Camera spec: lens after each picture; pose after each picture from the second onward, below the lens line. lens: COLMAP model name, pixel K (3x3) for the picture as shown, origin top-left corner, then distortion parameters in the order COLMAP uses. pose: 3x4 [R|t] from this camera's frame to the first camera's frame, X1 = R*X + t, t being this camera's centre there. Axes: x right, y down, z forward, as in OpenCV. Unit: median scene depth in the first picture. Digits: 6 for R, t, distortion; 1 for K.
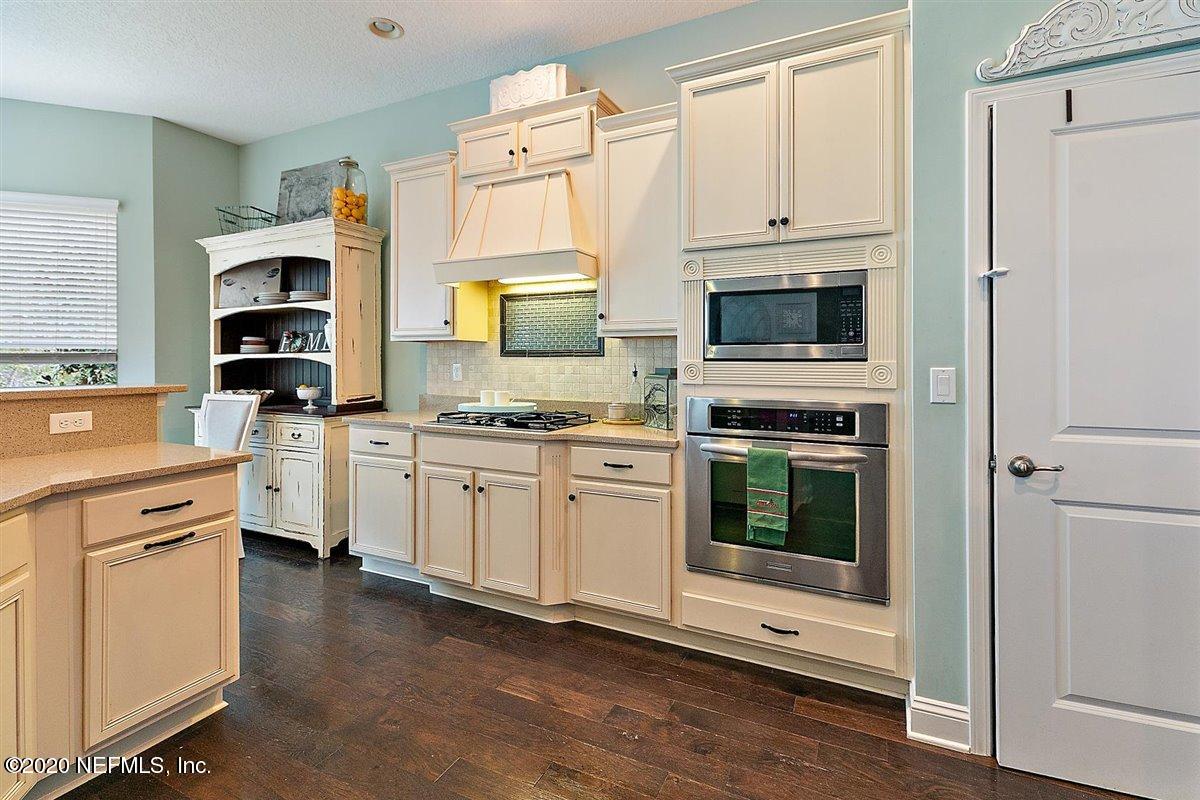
lens RADIAL K [[546.2, 0, 605.3], [0, 546.2, 360.3], [0, 0, 1]] dist [0.001258, 0.000816]
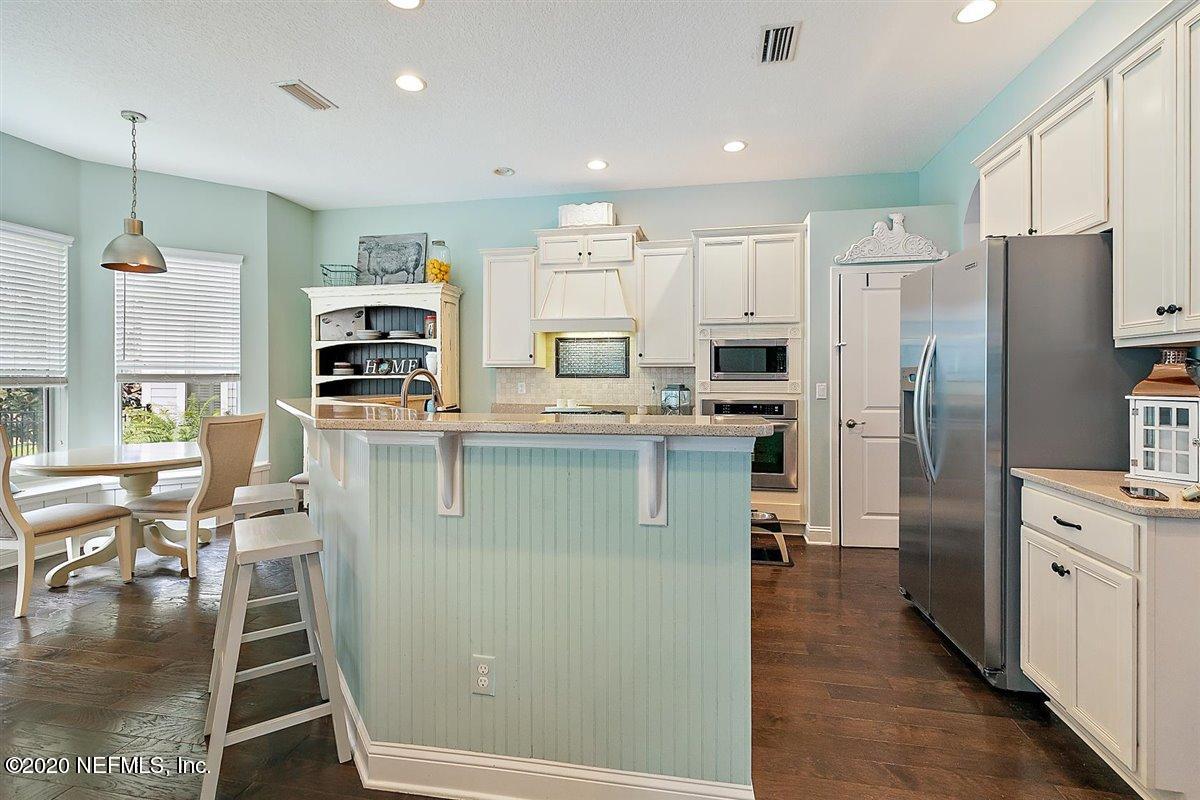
lens RADIAL K [[546.2, 0, 600.2], [0, 546.2, 383.6], [0, 0, 1]] dist [0.001258, 0.000816]
pose [[0.965343, -0.000561, 0.260985, -0.505444], [-0.000882, 0.999985, 0.005412, 0.000809], [-0.260984, -0.005455, 0.965328, -0.562788]]
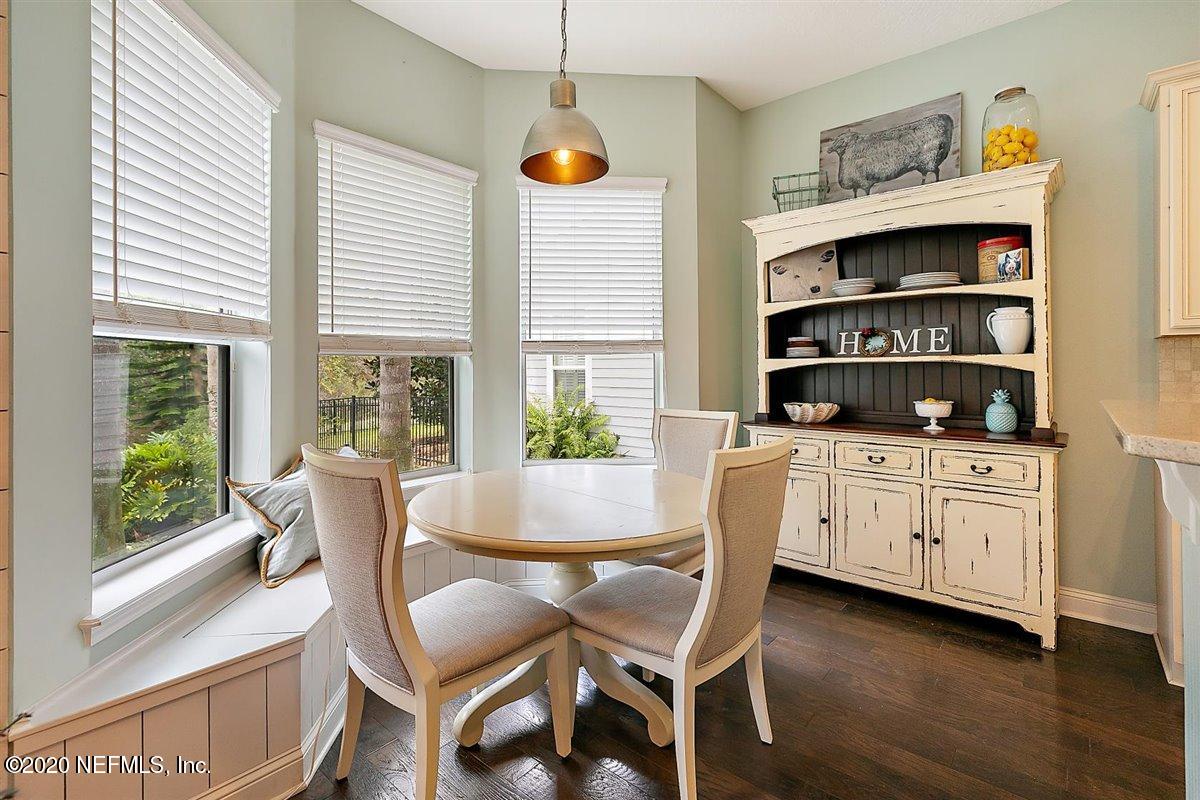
lens RADIAL K [[546.2, 0, 596.1], [0, 546.2, 365.0], [0, 0, 1]] dist [0.001258, 0.000816]
pose [[0.964202, -0.004787, -0.265125, -0.939045], [0.003057, 0.999971, -0.006938, 0.004126], [0.265151, 0.005879, 0.964189, 0.185360]]
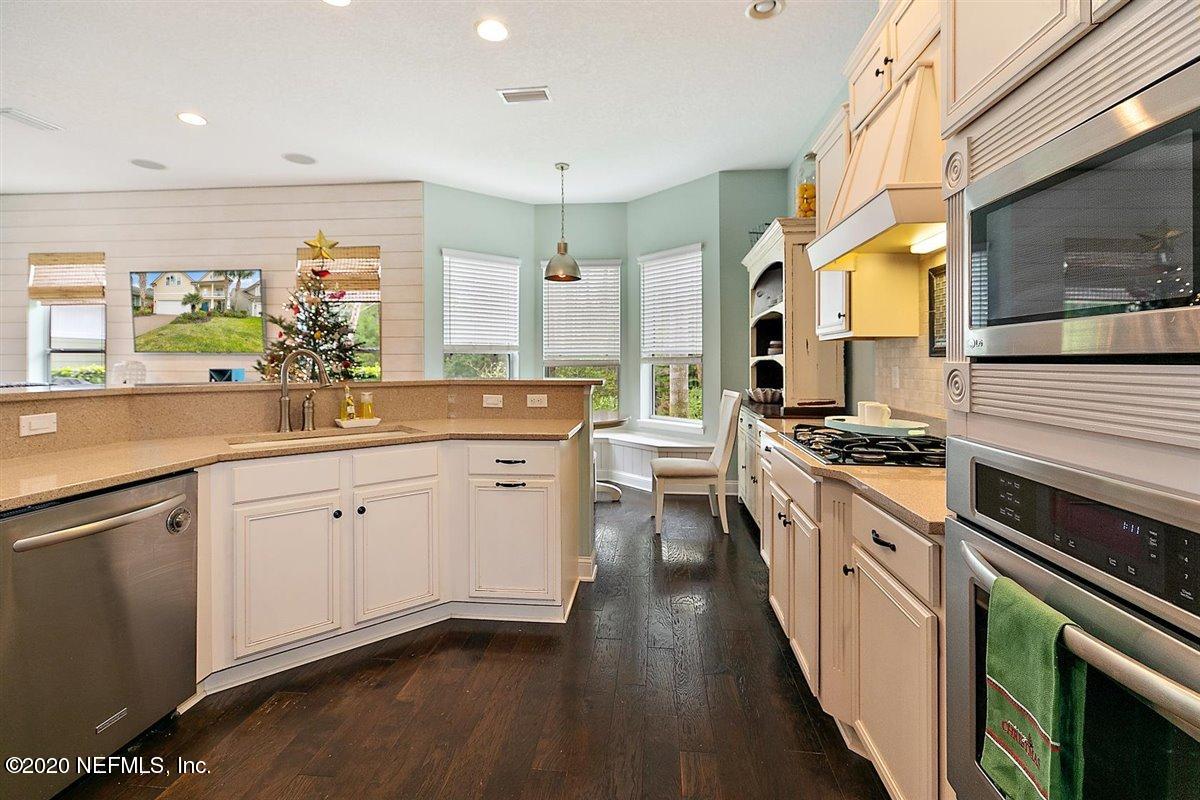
lens RADIAL K [[546.2, 0, 595.2], [0, 546.2, 361.9], [0, 0, 1]] dist [0.001258, 0.000816]
pose [[0.328791, -0.001681, -0.944401, 0.354288], [0.001729, 0.999998, -0.001178, 0.000570], [0.944401, -0.001246, 0.328793, 0.382280]]
